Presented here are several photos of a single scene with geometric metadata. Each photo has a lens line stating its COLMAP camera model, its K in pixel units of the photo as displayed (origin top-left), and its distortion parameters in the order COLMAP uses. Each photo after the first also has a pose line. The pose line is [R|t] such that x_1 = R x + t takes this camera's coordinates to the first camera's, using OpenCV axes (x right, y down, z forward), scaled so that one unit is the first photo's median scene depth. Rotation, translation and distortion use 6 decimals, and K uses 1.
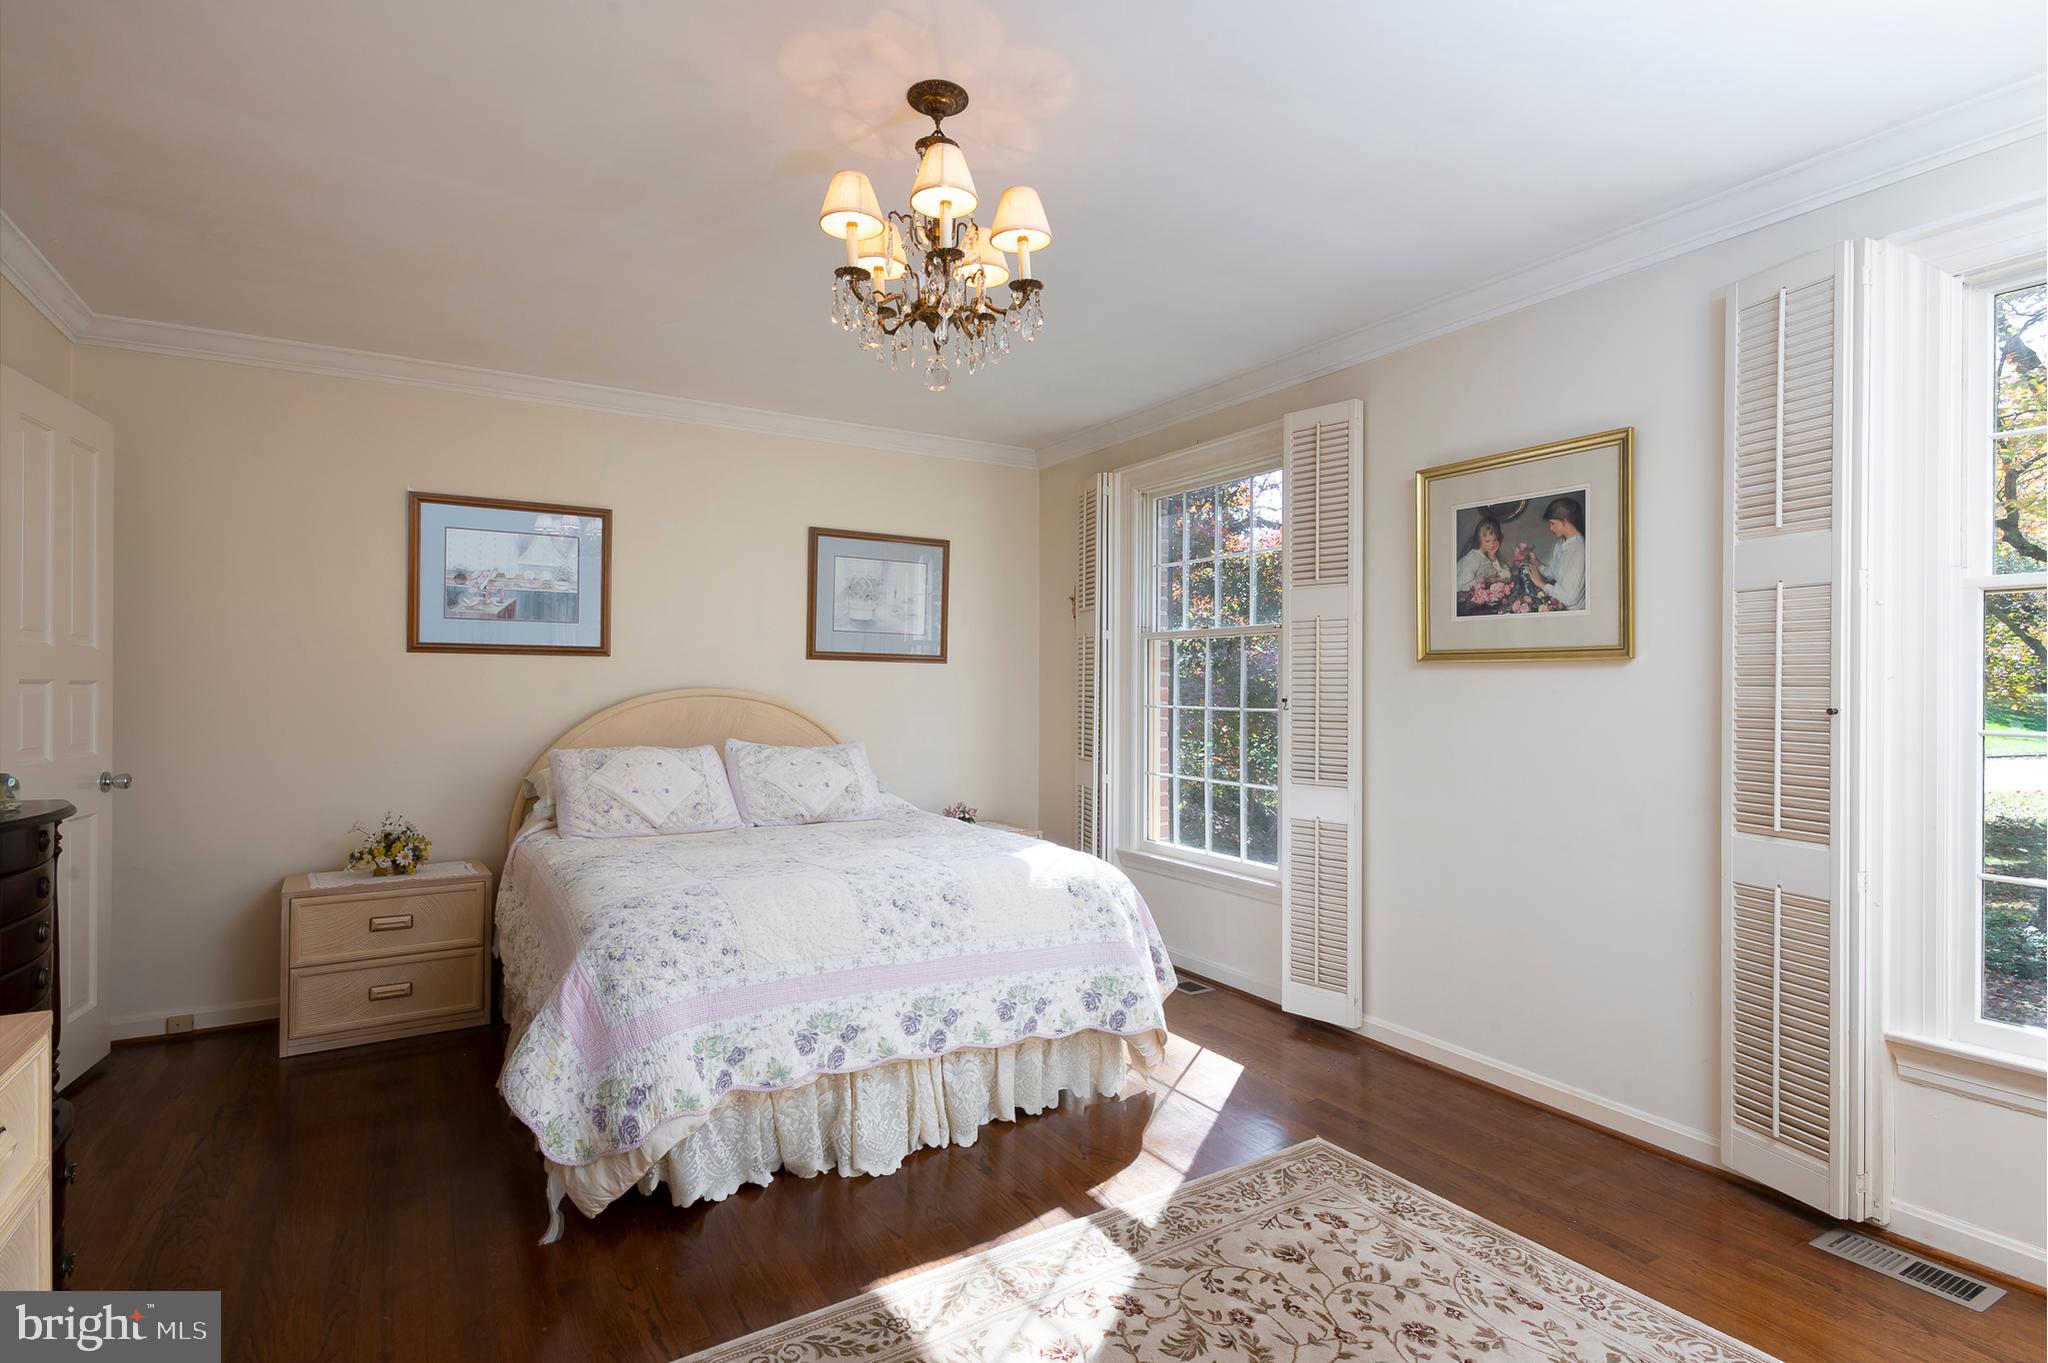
lens RADIAL K [[1029.7, 0, 1012.2], [0, 1029.7, 672.7], [0, 0, 1]] dist [0.026951, 0.000833]
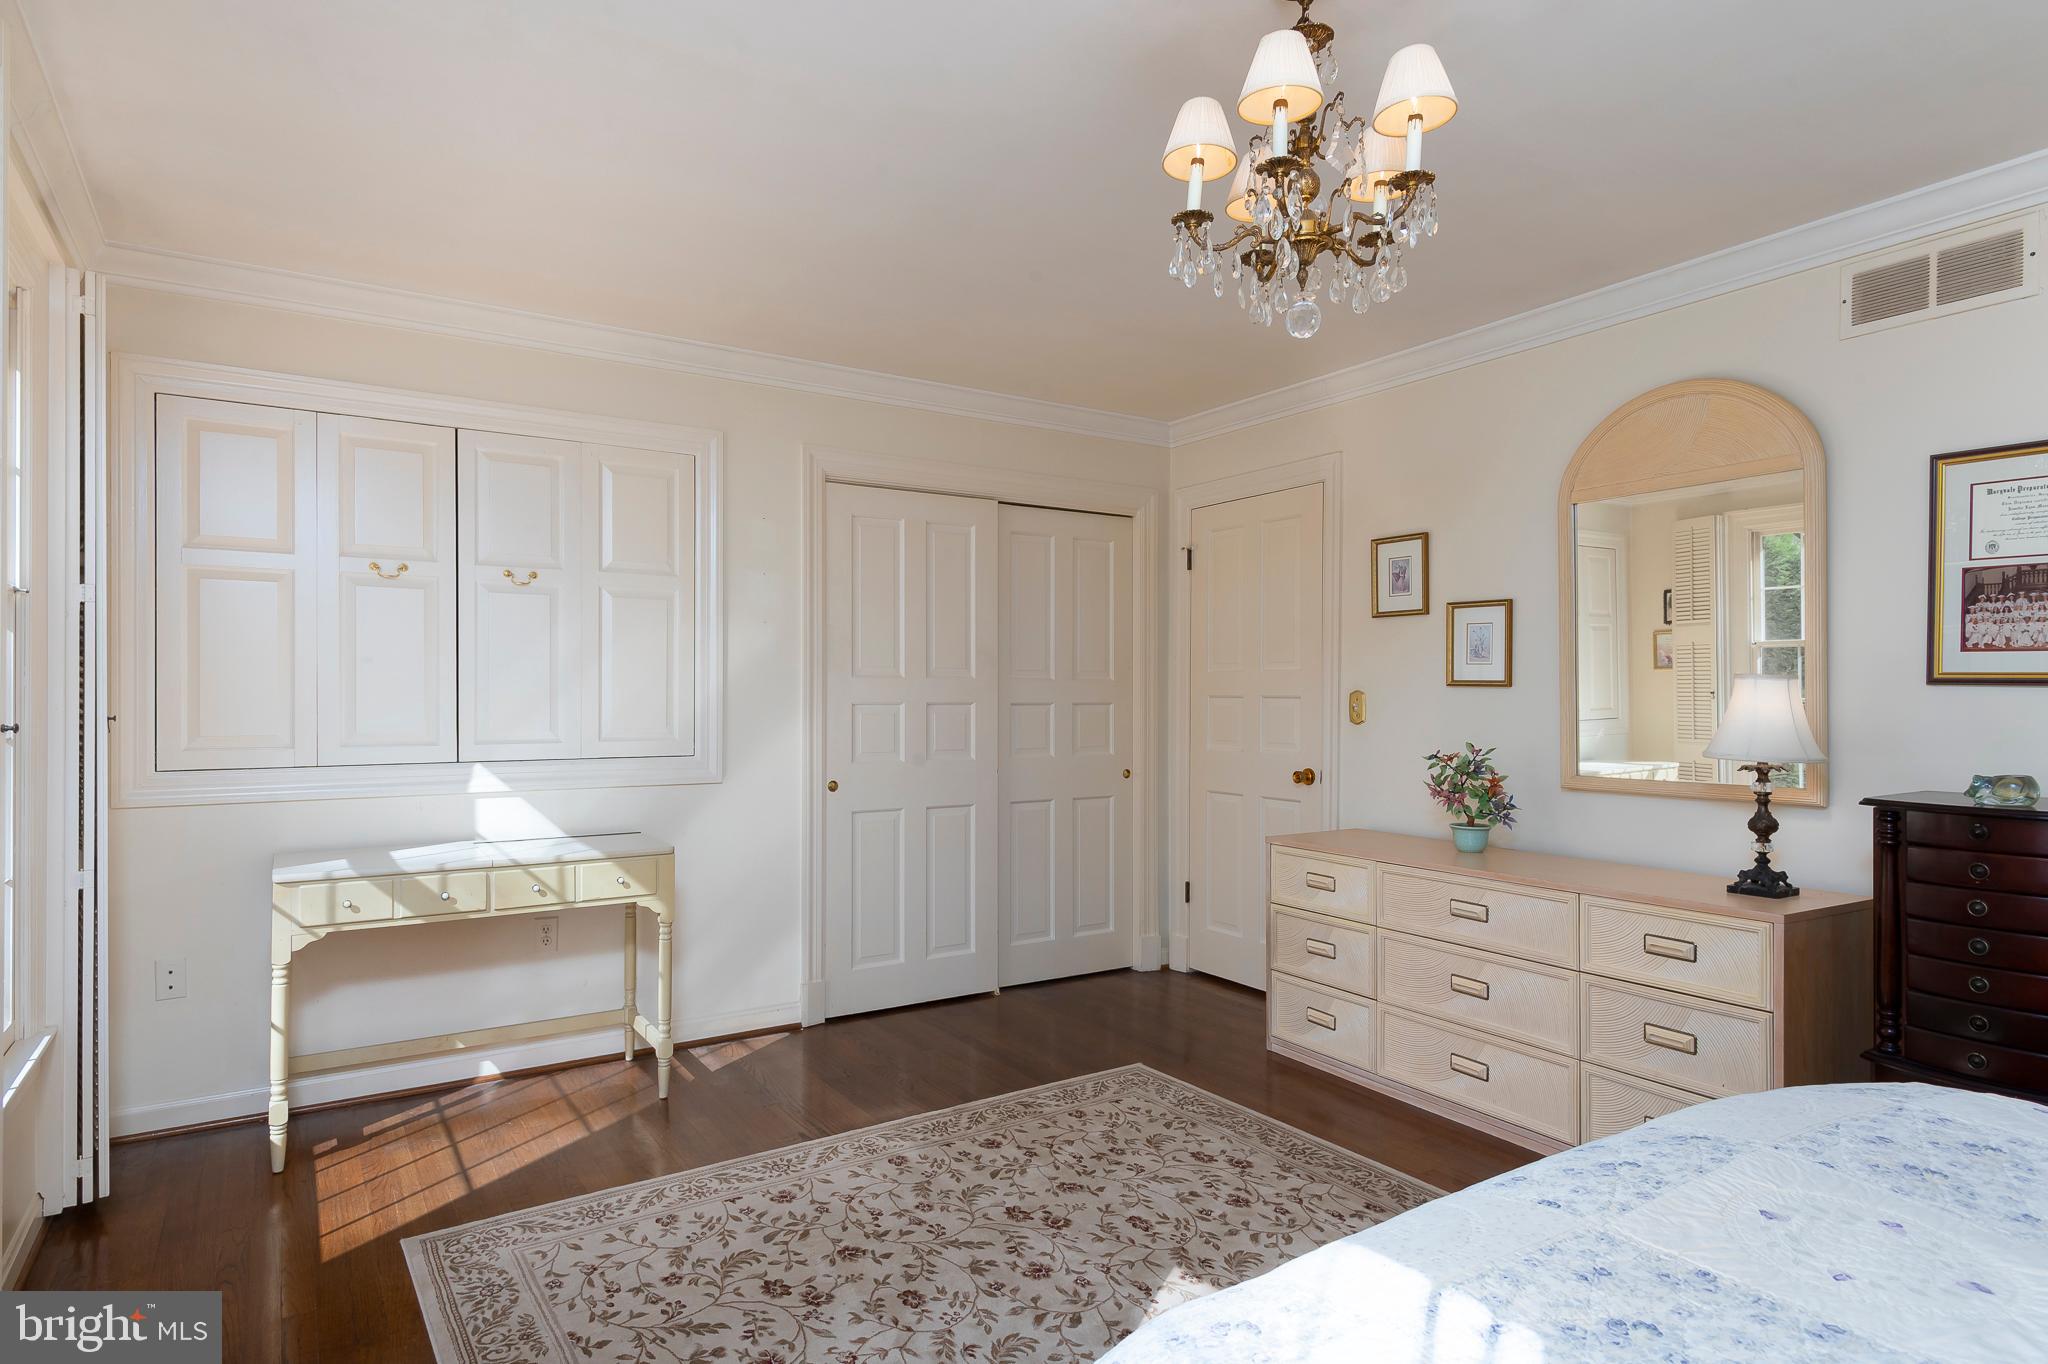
lens RADIAL K [[1134.0, 0, 1030.0], [0, 1134.0, 695.8], [0, 0, 1]] dist [0.030066, 0.000817]
pose [[-0.998313, -0.002207, -0.058023, 0.314204], [-0.001542, 0.999933, -0.011505, 0.013061], [0.058045, -0.011396, -0.998249, 1.033897]]
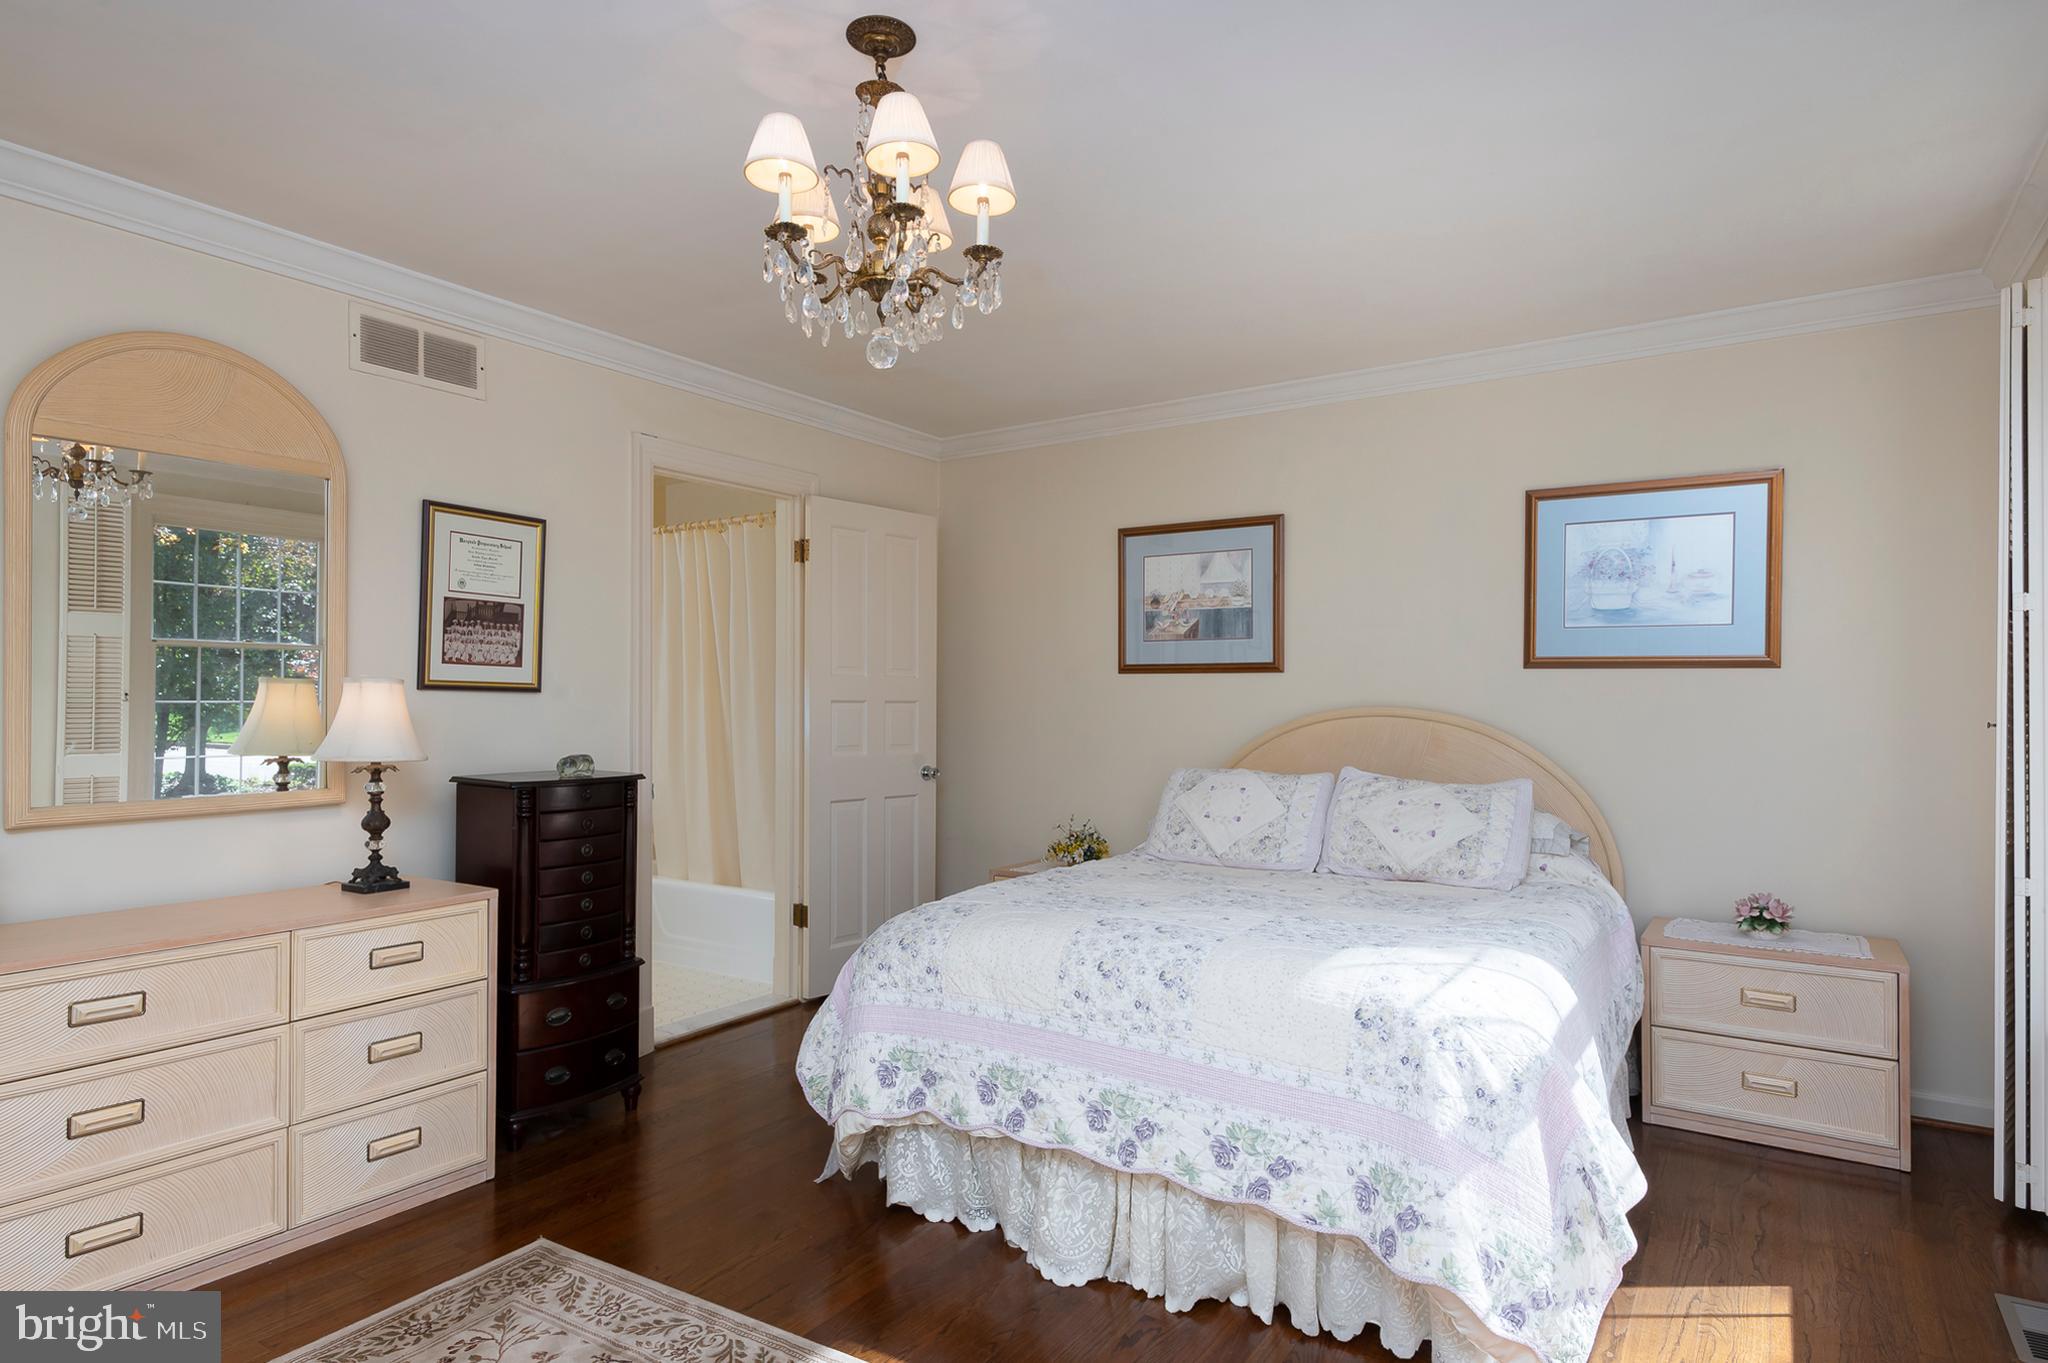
lens RADIAL K [[1134.0, 0, 1018.0], [0, 1134.0, 694.3], [0, 0, 1]] dist [0.030066, 0.000817]
pose [[0.442155, -0.009039, -0.896893, 0.609381], [0.009674, 0.999939, -0.005309, 0.009998], [0.896886, -0.006329, 0.442216, 0.491832]]
